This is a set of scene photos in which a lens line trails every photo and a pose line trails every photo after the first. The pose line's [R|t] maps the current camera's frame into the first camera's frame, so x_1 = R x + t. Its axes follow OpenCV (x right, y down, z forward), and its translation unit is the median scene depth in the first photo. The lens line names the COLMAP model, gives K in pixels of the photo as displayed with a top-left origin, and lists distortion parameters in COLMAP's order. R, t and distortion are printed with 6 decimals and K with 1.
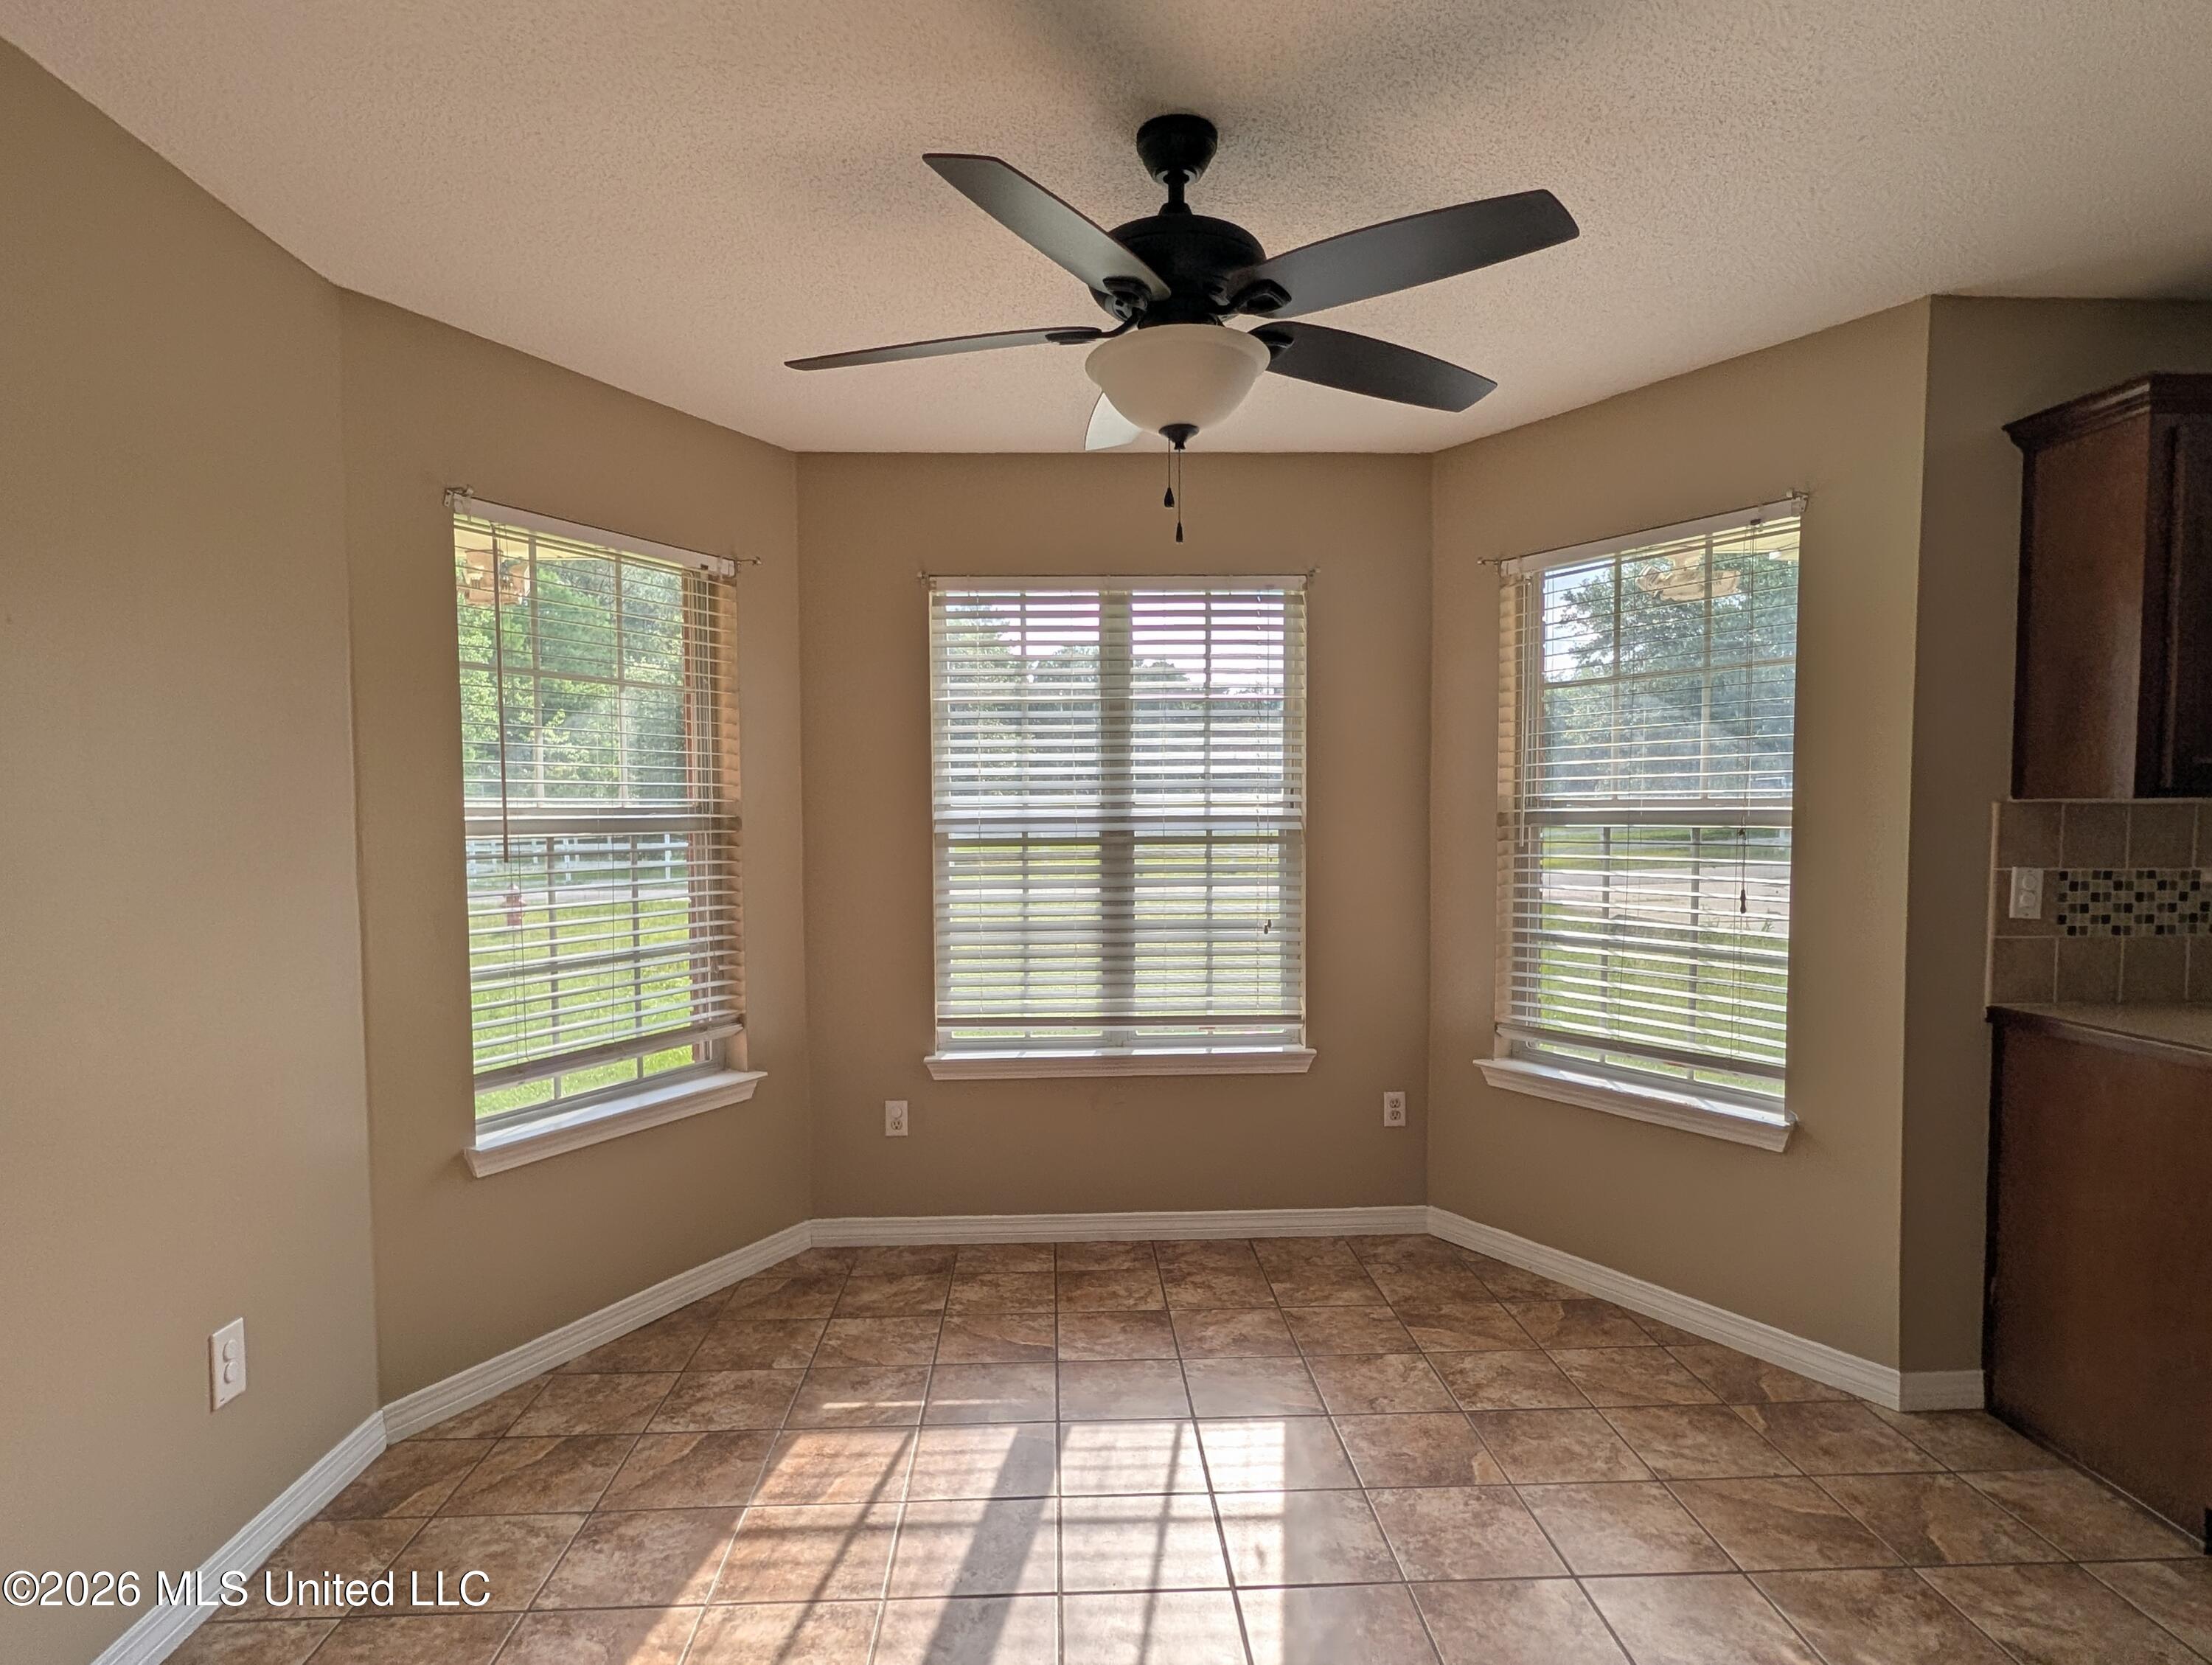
lens RADIAL K [[1245.8, 0, 1094.6], [0, 1245.8, 906.5], [0, 0, 1]] dist [-0.003496, -0.000263]
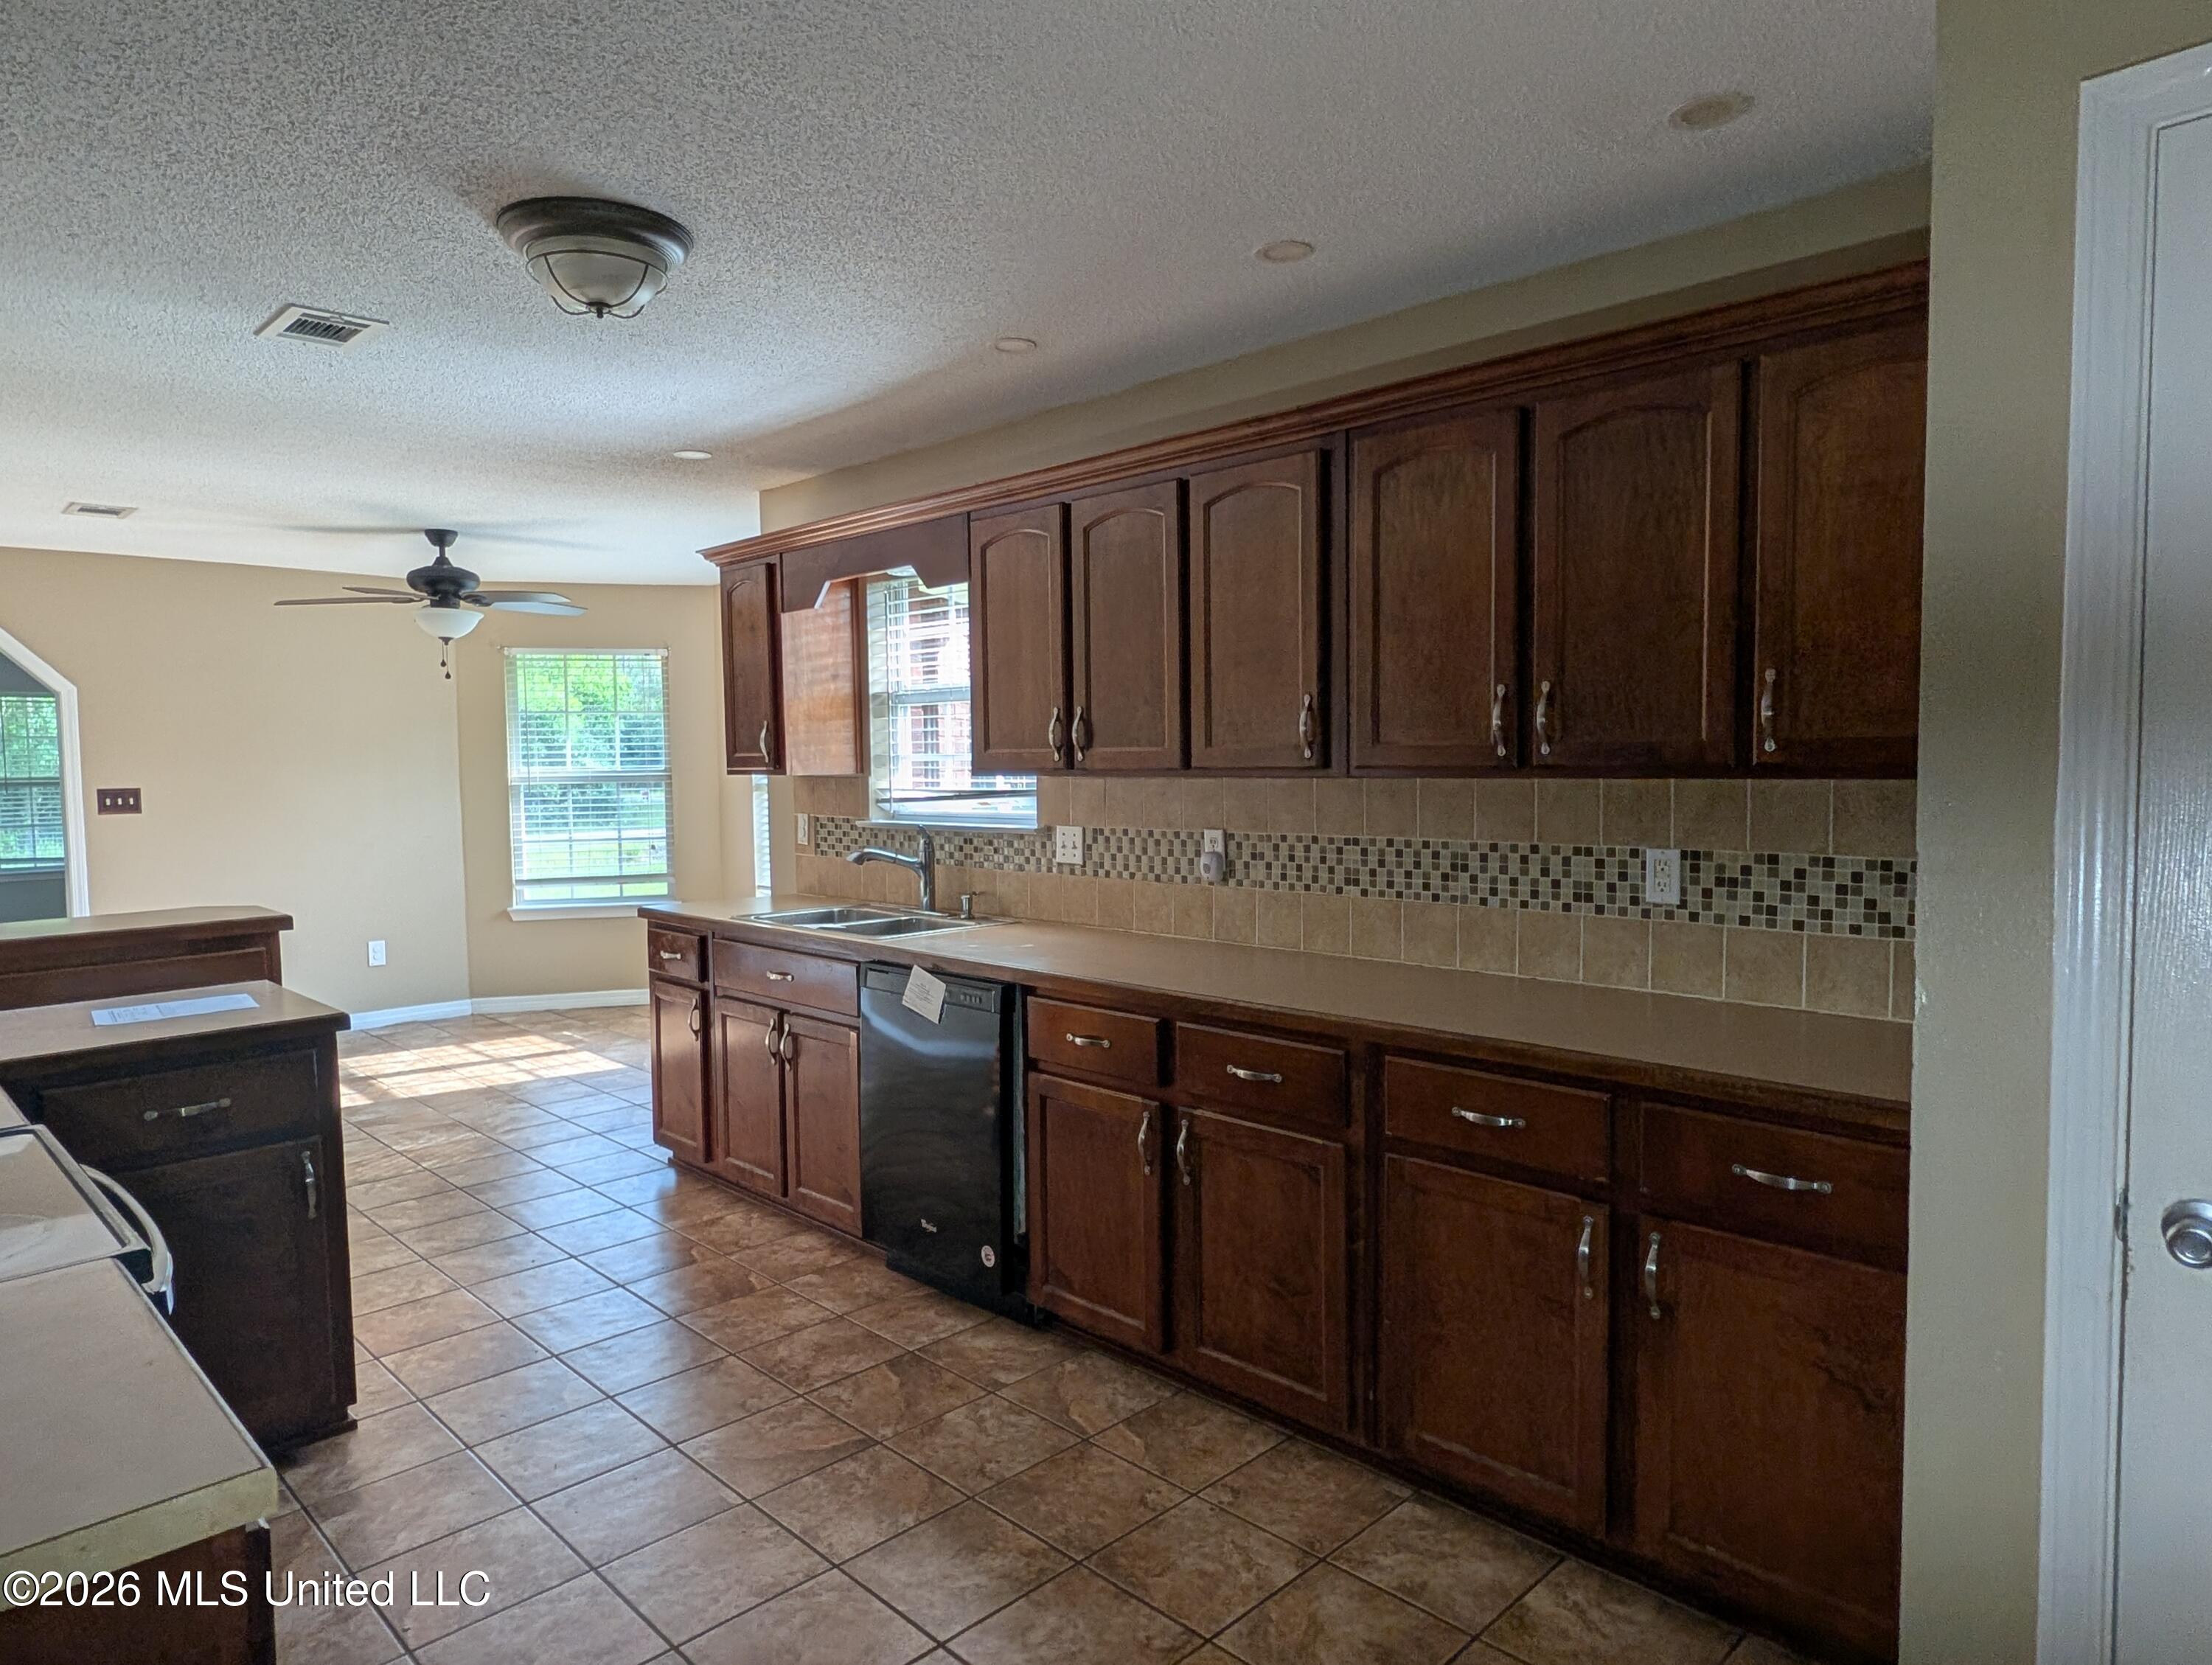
lens RADIAL K [[1338.3, 0, 1108.8], [0, 1338.3, 834.2], [0, 0, 1]] dist [0.001896, 0.001959]
pose [[0.659047, 0.041615, -0.750949, 2.029031], [-0.051276, 0.998631, 0.010340, -0.036825], [0.750352, 0.031691, 0.660279, 0.108862]]
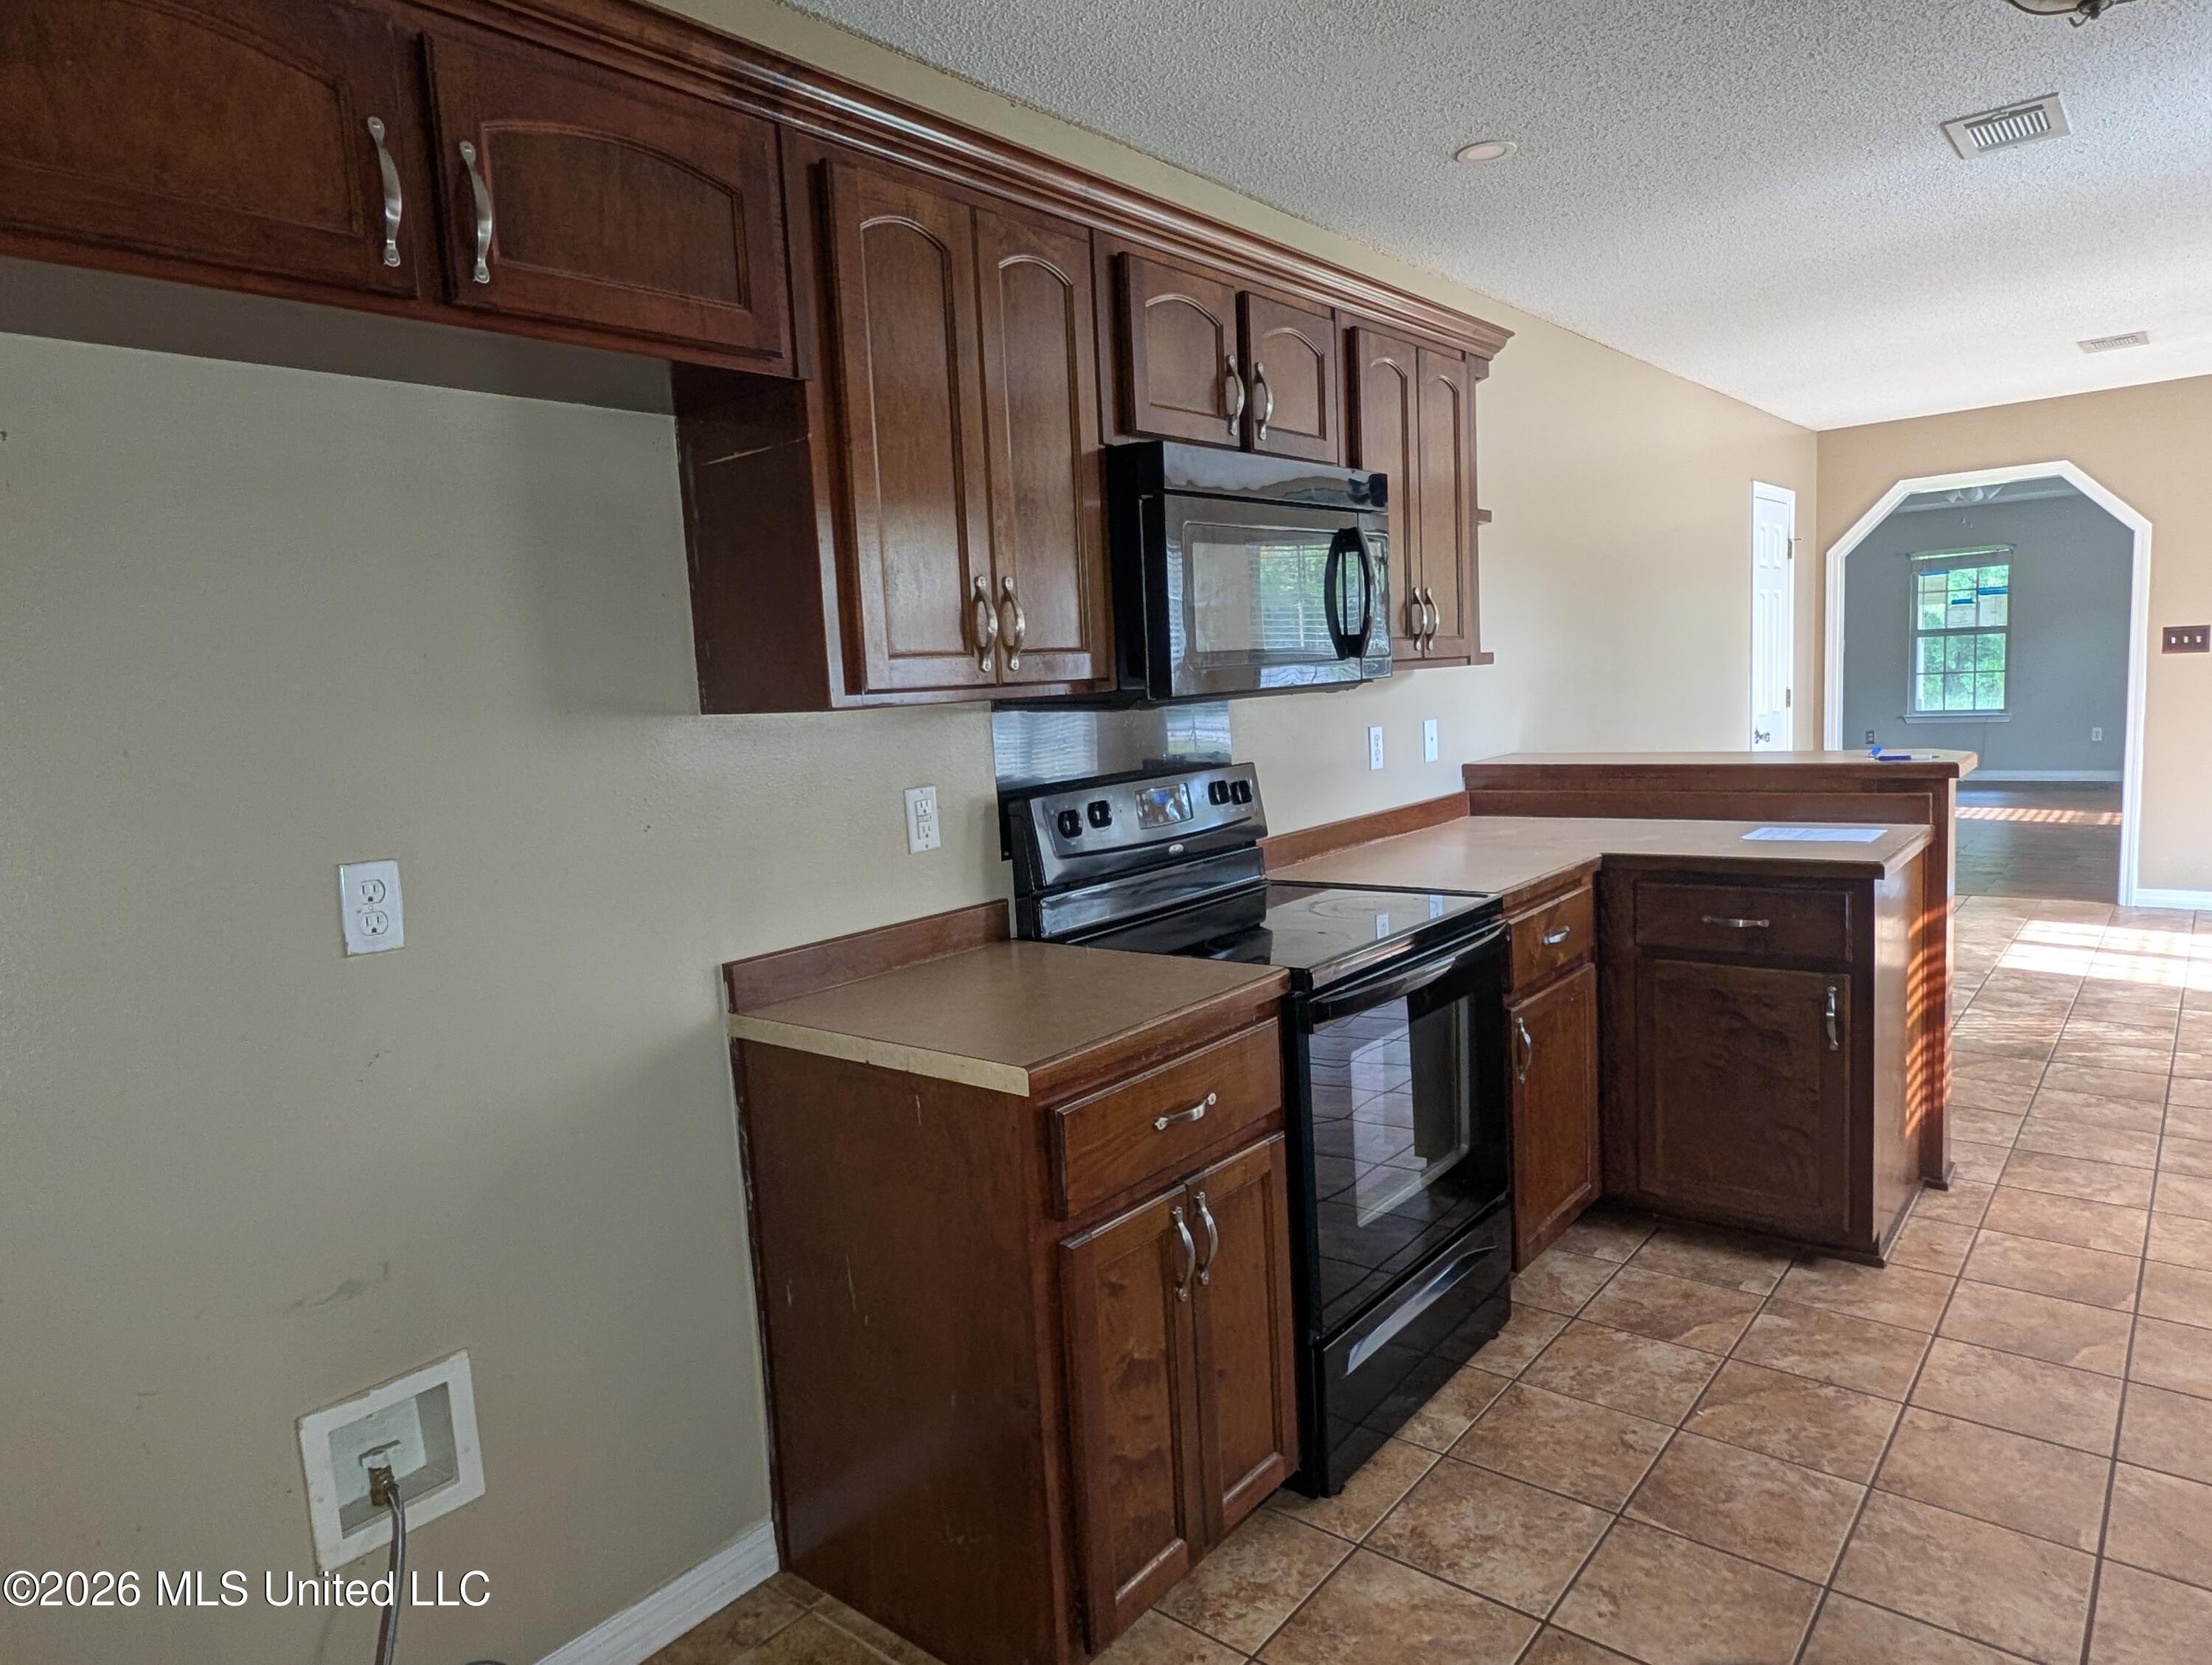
lens RADIAL K [[1338.3, 0, 1123.3], [0, 1338.3, 830.9], [0, 0, 1]] dist [0.001896, 0.001959]
pose [[-0.665882, 0.131310, -0.734410, 2.019033], [-0.003275, 0.983865, 0.178881, -0.058598], [0.746049, 0.121519, -0.654709, 0.476471]]
